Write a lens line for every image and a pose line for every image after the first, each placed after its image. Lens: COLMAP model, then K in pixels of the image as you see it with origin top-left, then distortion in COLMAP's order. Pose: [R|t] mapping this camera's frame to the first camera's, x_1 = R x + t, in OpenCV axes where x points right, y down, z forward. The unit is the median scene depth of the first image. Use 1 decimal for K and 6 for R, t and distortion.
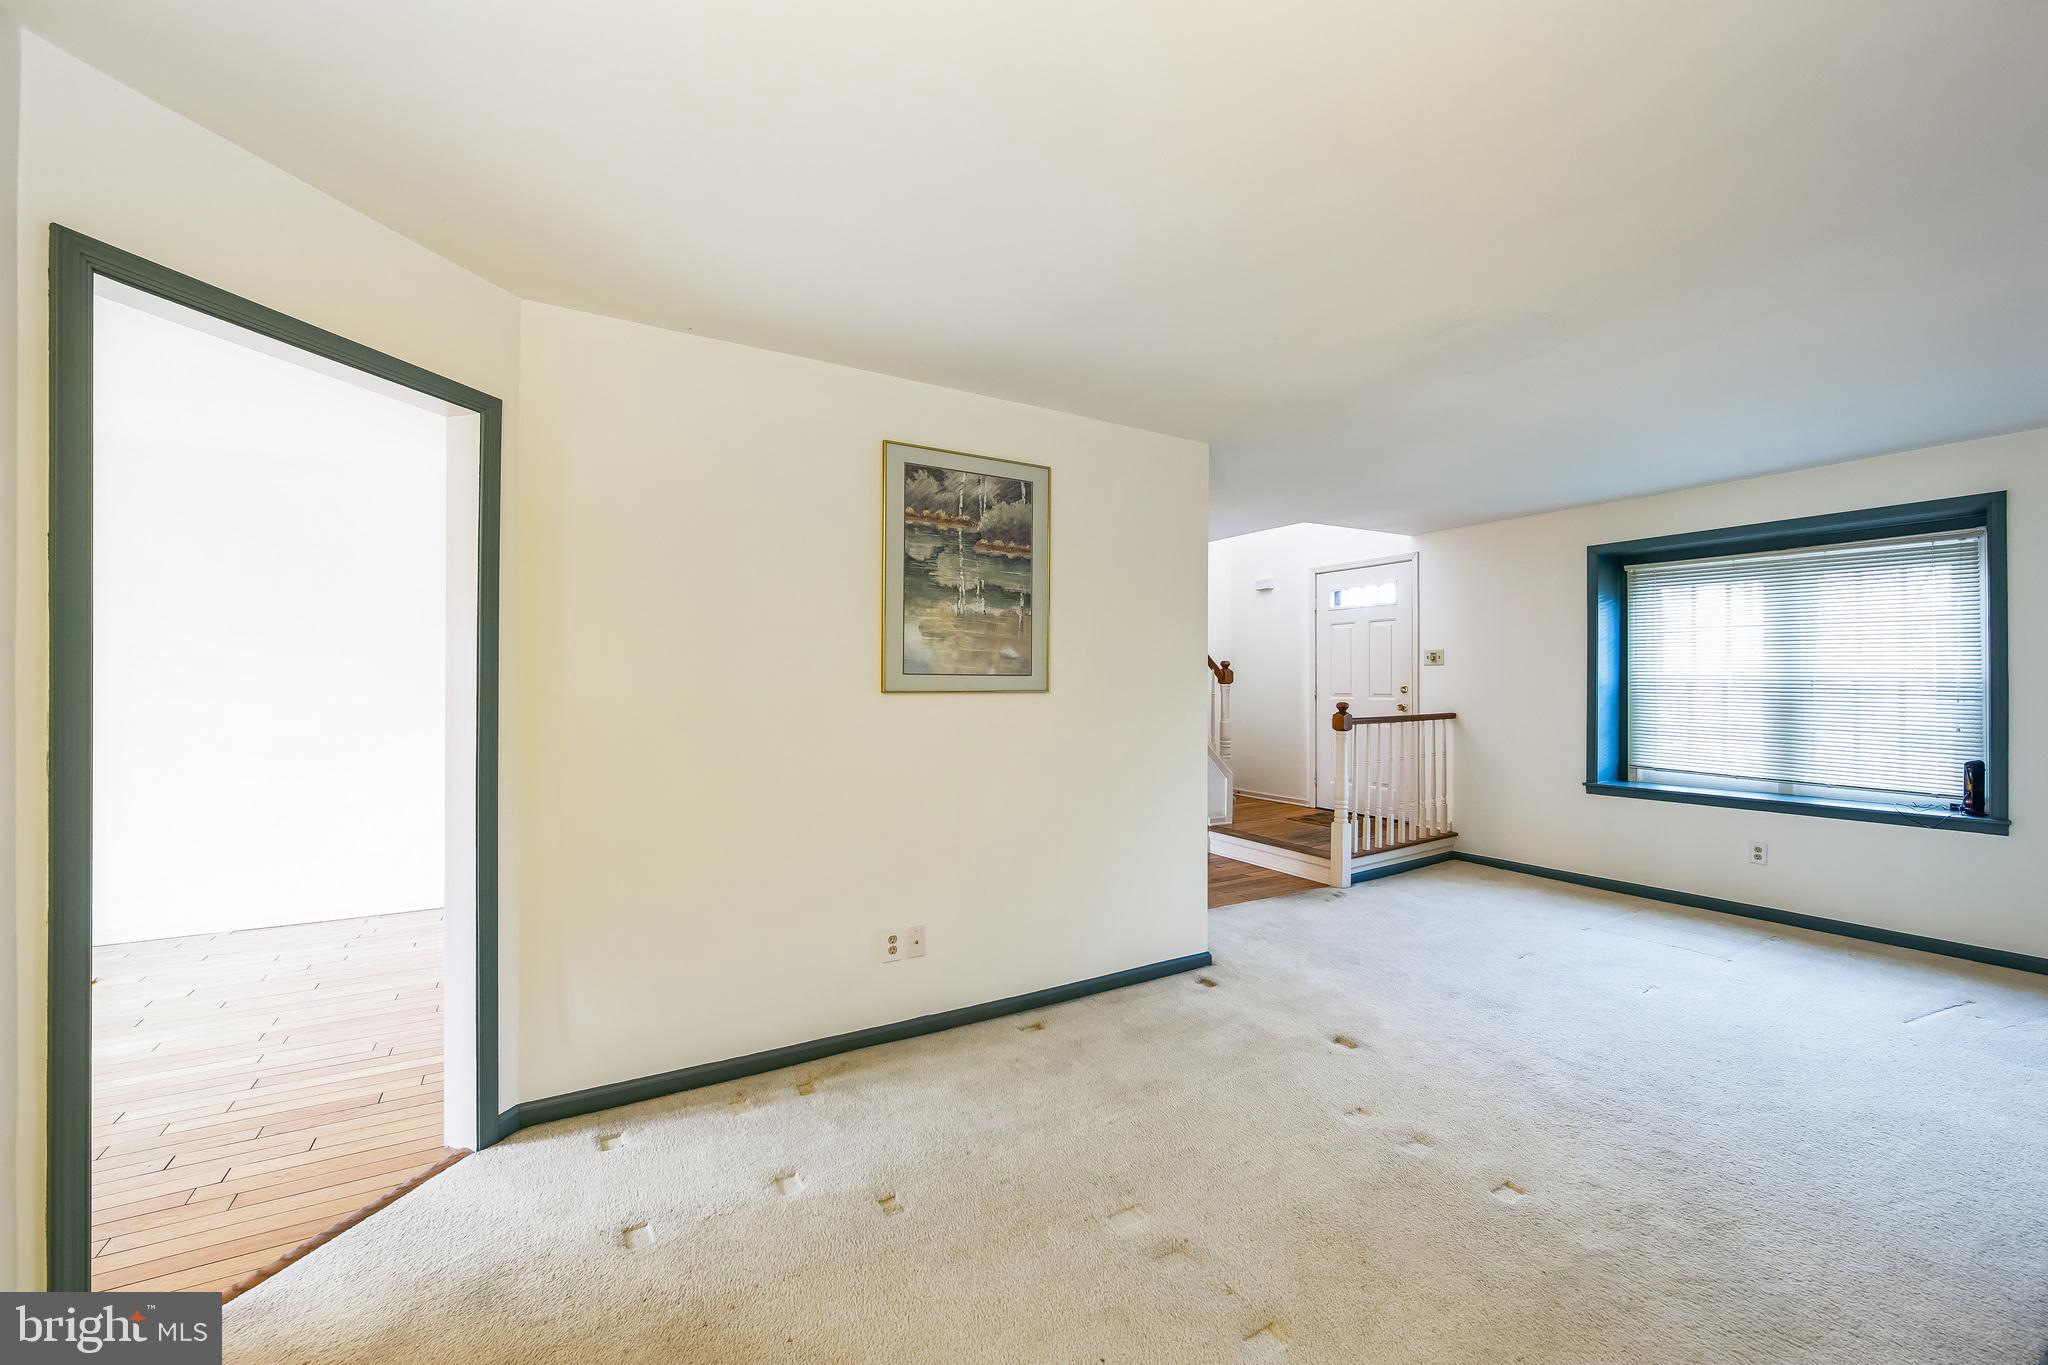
lens RADIAL K [[808.9, 0, 1026.4], [0, 808.9, 678.8], [0, 0, 1]] dist [-0.011688, 0.001986]
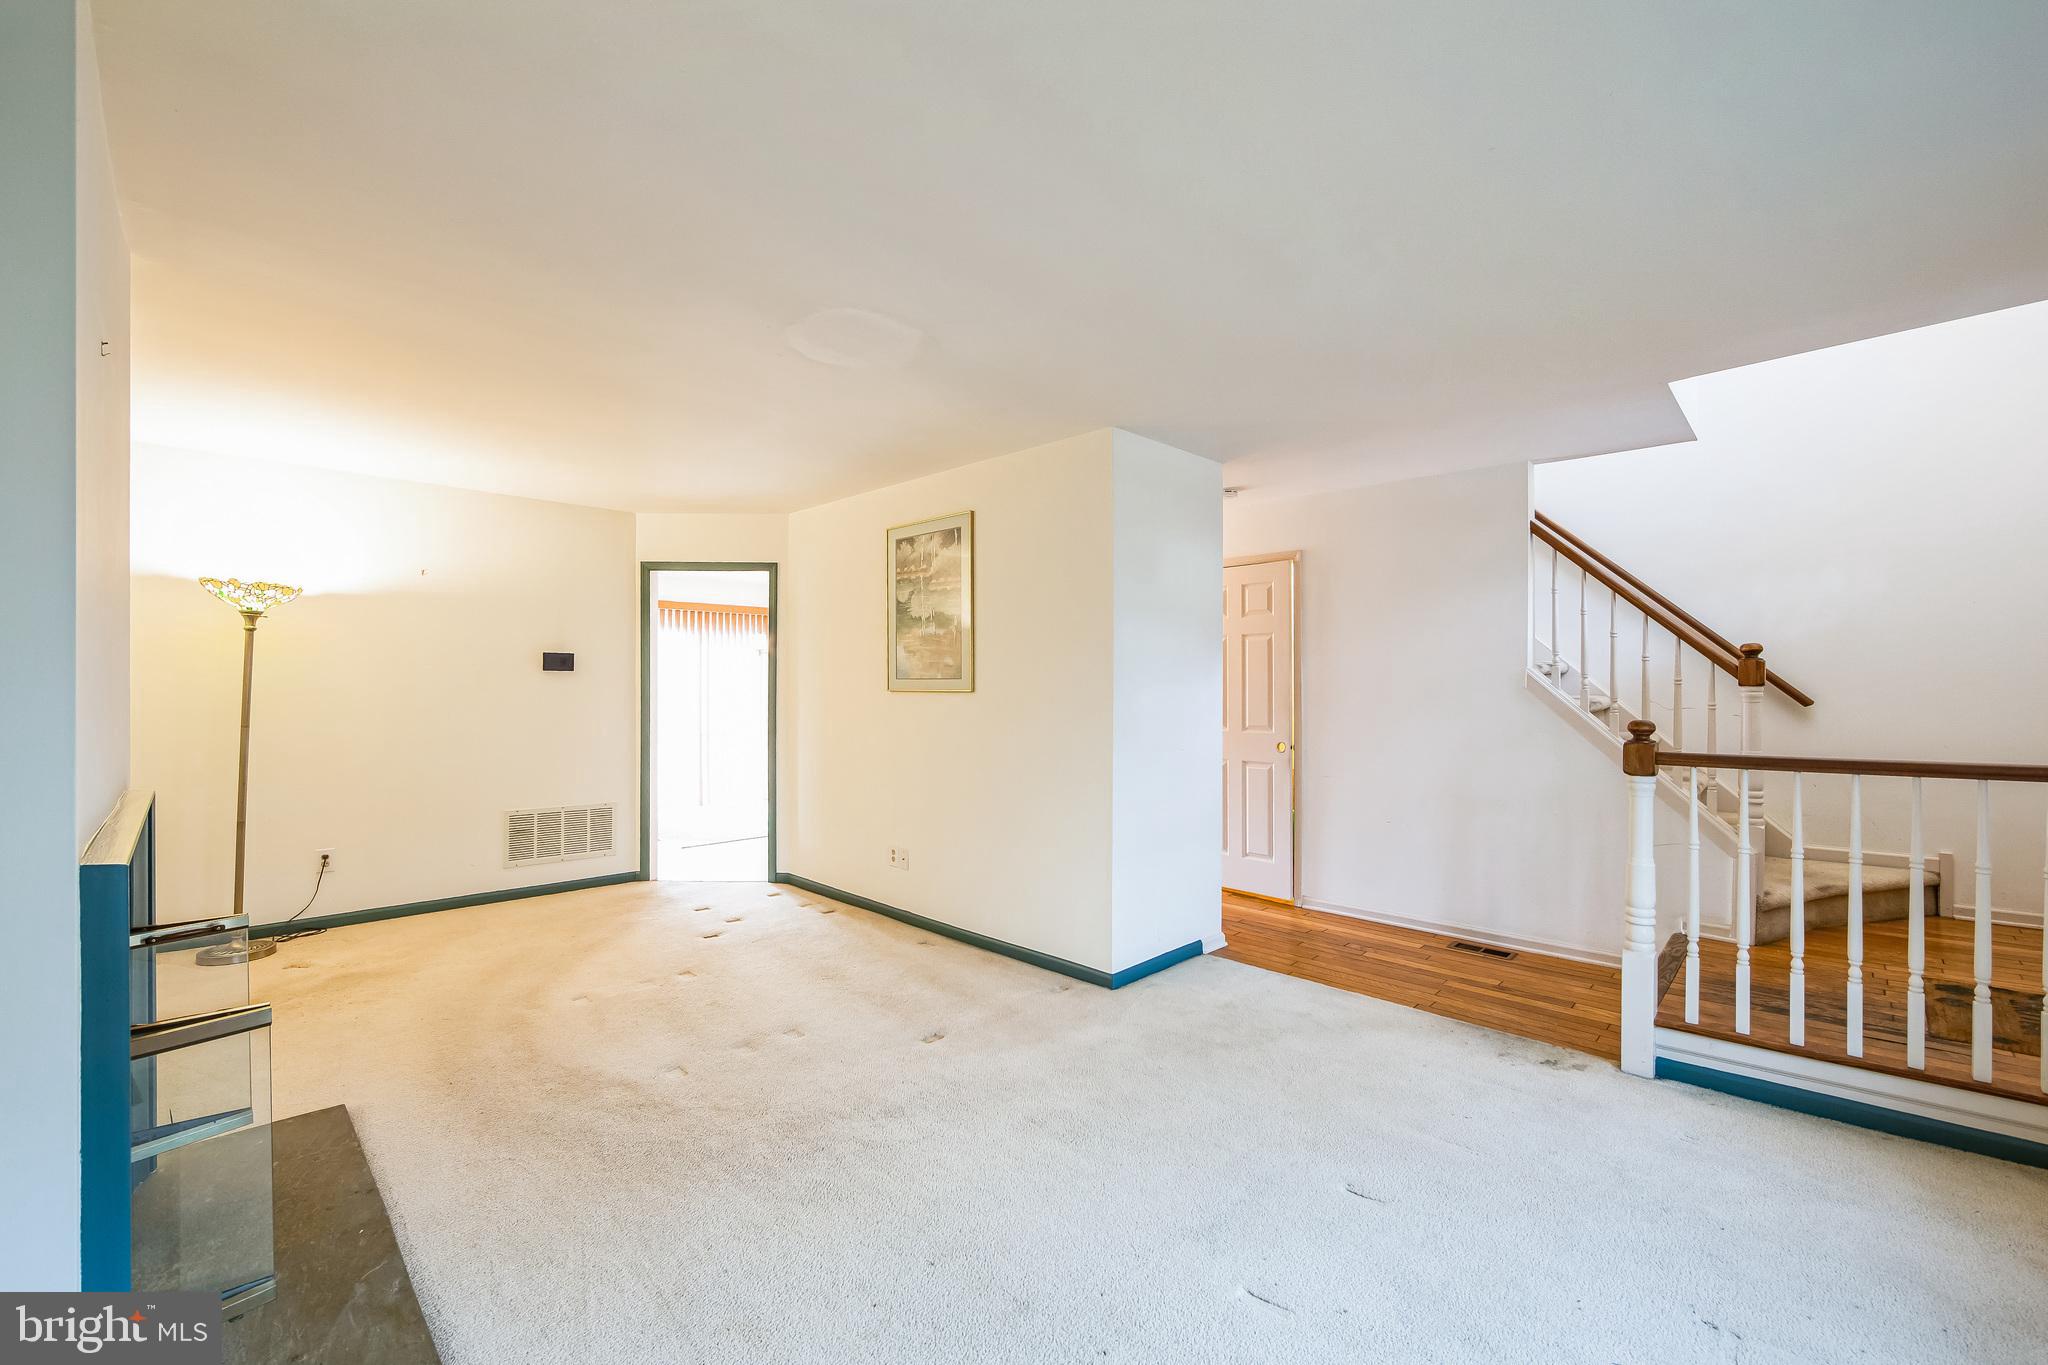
lens RADIAL K [[808.9, 0, 1029.7], [0, 808.9, 691.9], [0, 0, 1]] dist [-0.011688, 0.001986]
pose [[0.259590, 0.002979, -0.965714, 0.975277], [0.004011, 0.999983, 0.004162, 0.008960], [0.965711, -0.004954, 0.259573, 0.599955]]
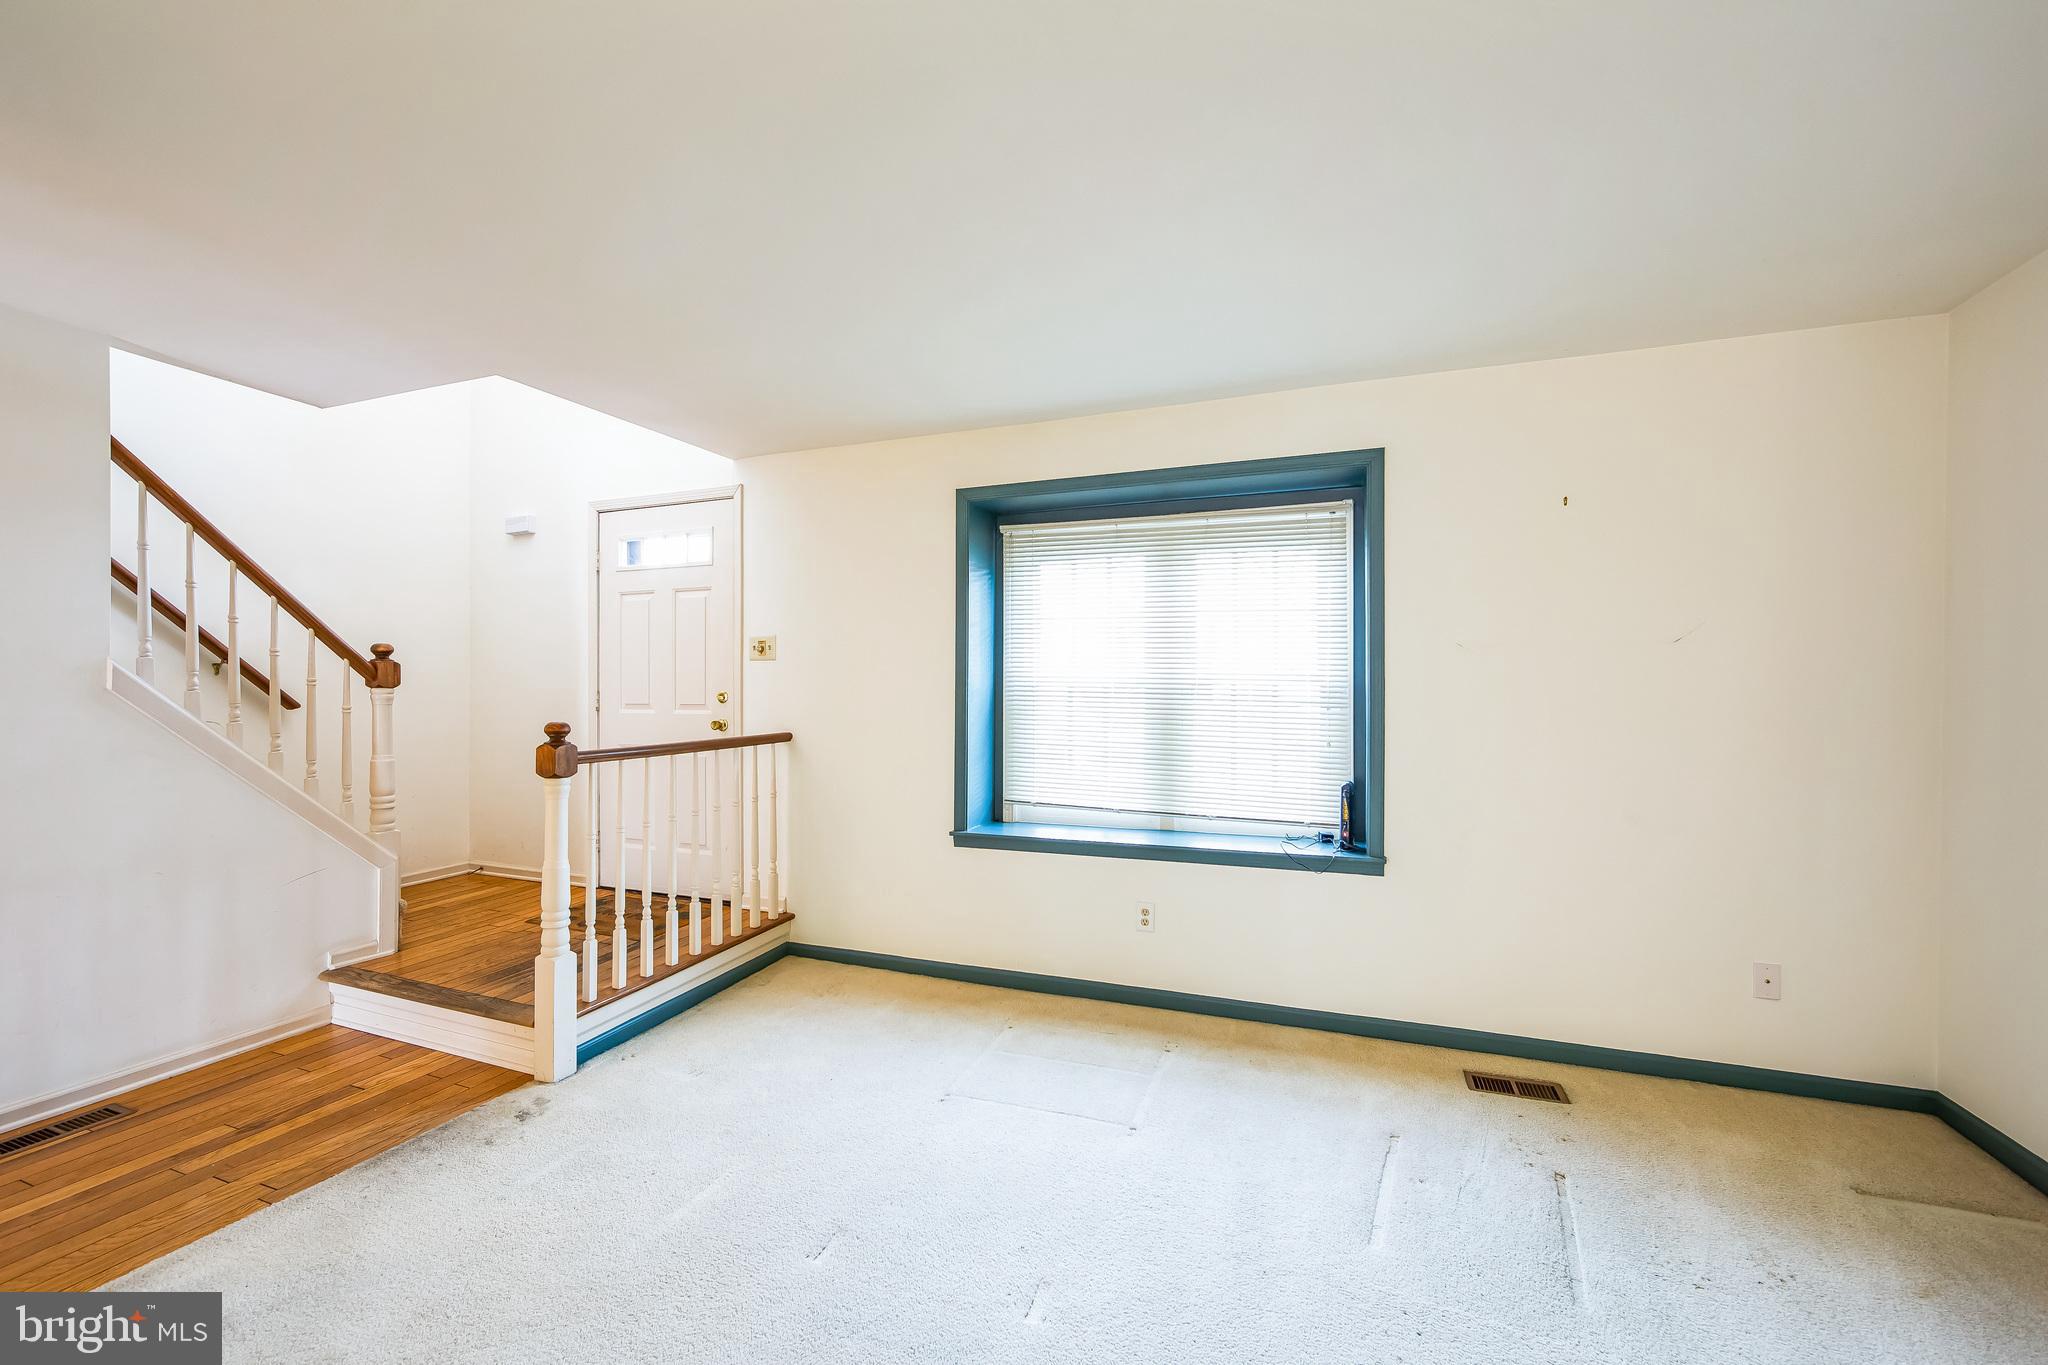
lens RADIAL K [[808.9, 0, 1035.0], [0, 808.9, 695.1], [0, 0, 1]] dist [-0.011688, 0.001986]
pose [[0.779000, -0.001777, 0.627021, 0.378716], [-0.004235, 0.999958, 0.008096, 0.007544], [-0.627009, -0.008962, 0.778960, 0.500381]]
